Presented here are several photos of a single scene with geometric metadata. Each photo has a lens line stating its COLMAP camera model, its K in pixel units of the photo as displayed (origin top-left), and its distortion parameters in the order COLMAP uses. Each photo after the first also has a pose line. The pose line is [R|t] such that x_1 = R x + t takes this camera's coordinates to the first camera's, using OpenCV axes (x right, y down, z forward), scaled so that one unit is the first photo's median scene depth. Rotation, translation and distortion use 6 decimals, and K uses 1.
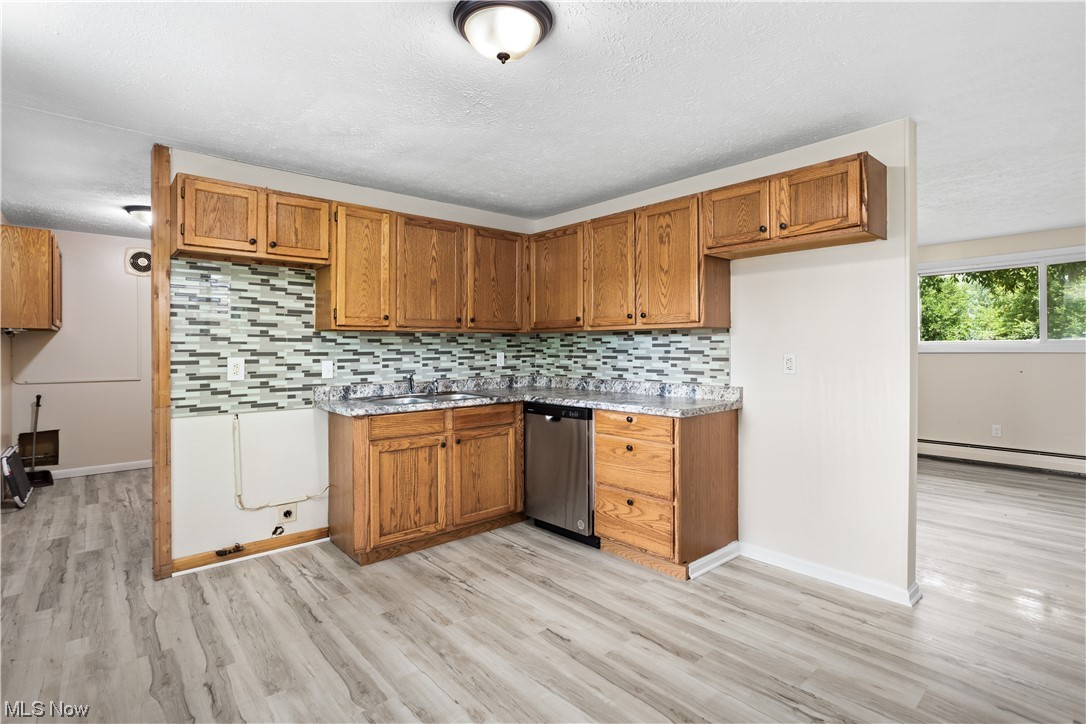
lens RADIAL K [[533.2, 0, 547.5], [0, 533.2, 358.5], [0, 0, 1]] dist [-0.042808, 0.020272]
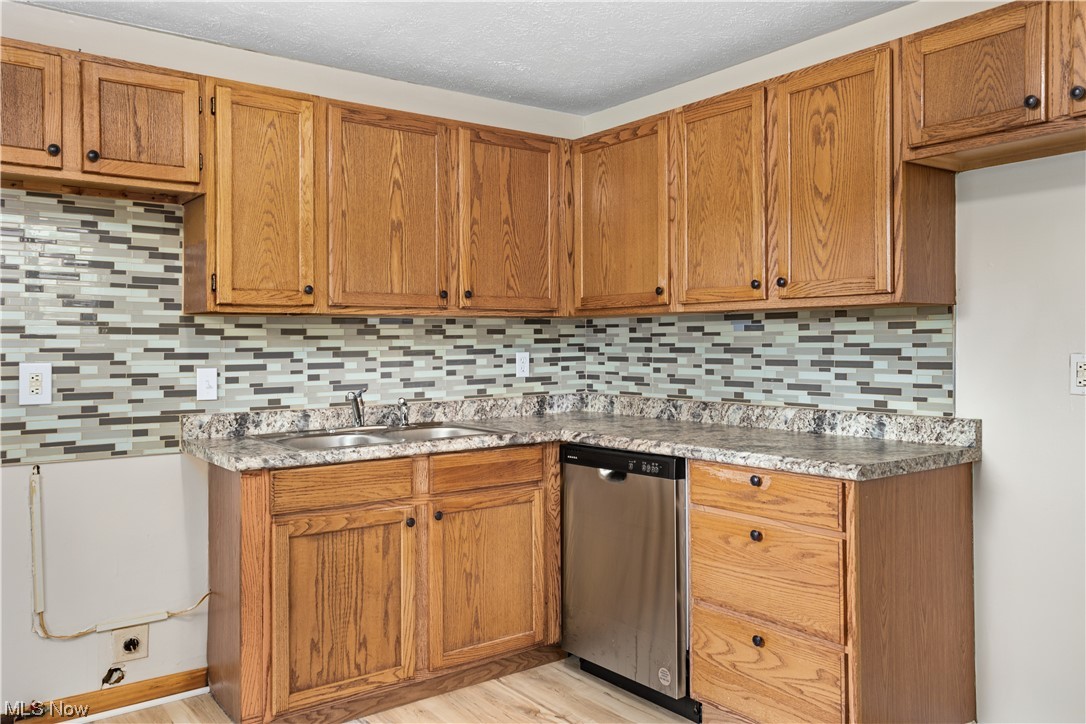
lens RADIAL K [[886.8, 0, 545.6], [0, 886.8, 352.5], [0, 0, 1]] dist [0.006274, 0.014242]
pose [[0.996792, -0.001683, -0.080019, 0.016585], [0.000841, 0.999944, -0.010552, -0.002182], [0.080033, 0.010451, 0.996737, 0.105505]]
